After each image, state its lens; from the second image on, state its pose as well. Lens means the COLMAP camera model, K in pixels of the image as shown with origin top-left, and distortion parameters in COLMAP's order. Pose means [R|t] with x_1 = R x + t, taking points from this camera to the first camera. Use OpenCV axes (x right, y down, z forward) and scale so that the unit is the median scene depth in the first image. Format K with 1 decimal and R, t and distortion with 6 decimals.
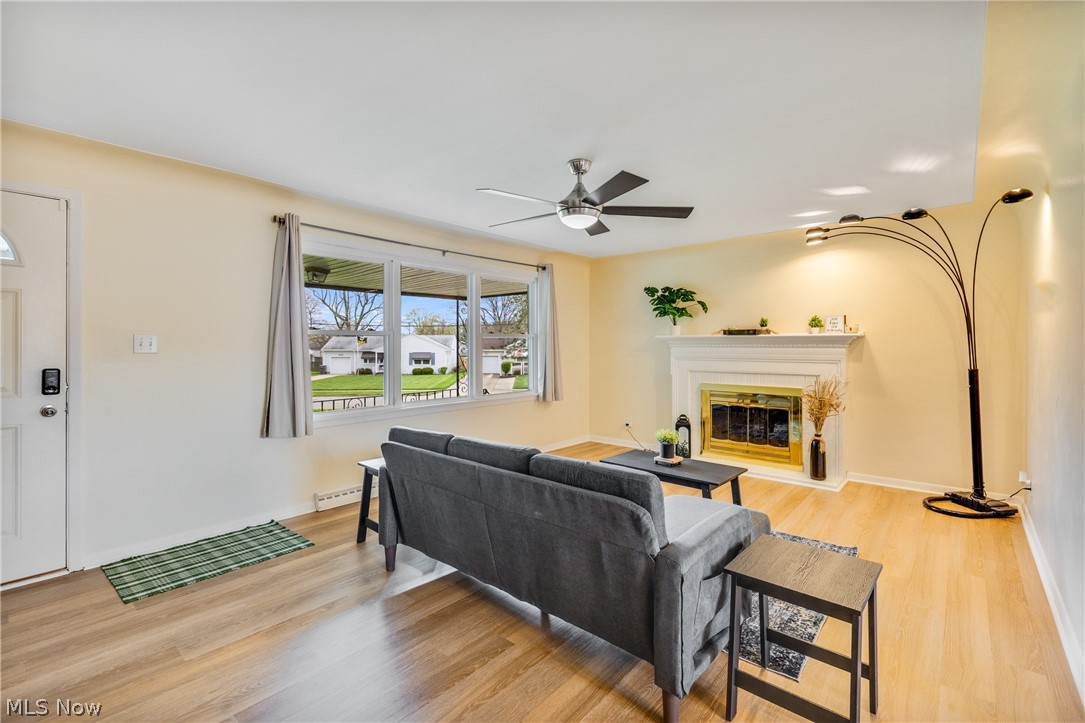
lens RADIAL K [[487.6, 0, 541.7], [0, 487.6, 345.4], [0, 0, 1]] dist [0.000044, -0.000051]
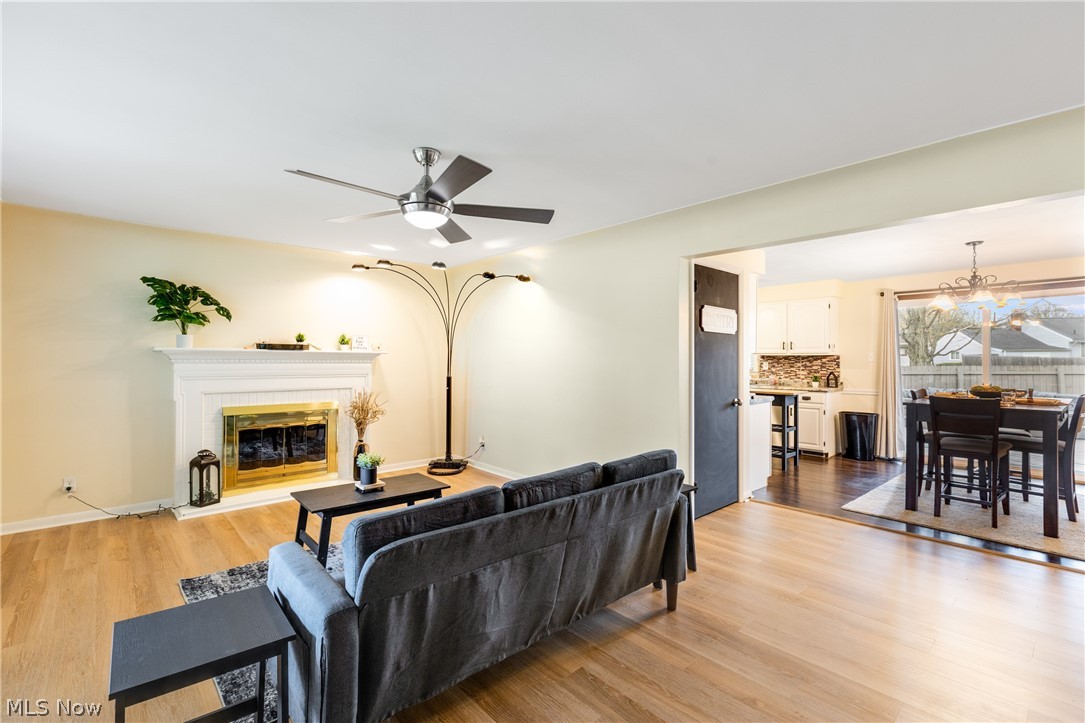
lens RADIAL K [[472.0, 0, 542.5], [0, 472.0, 361.5], [0, 0, 1]] dist [0.000322, -0.000189]
pose [[0.127180, -0.000164, 0.991880, -0.440698], [-0.001908, 0.999998, 0.000410, -0.000880], [-0.991878, -0.001944, 0.127179, 0.419331]]
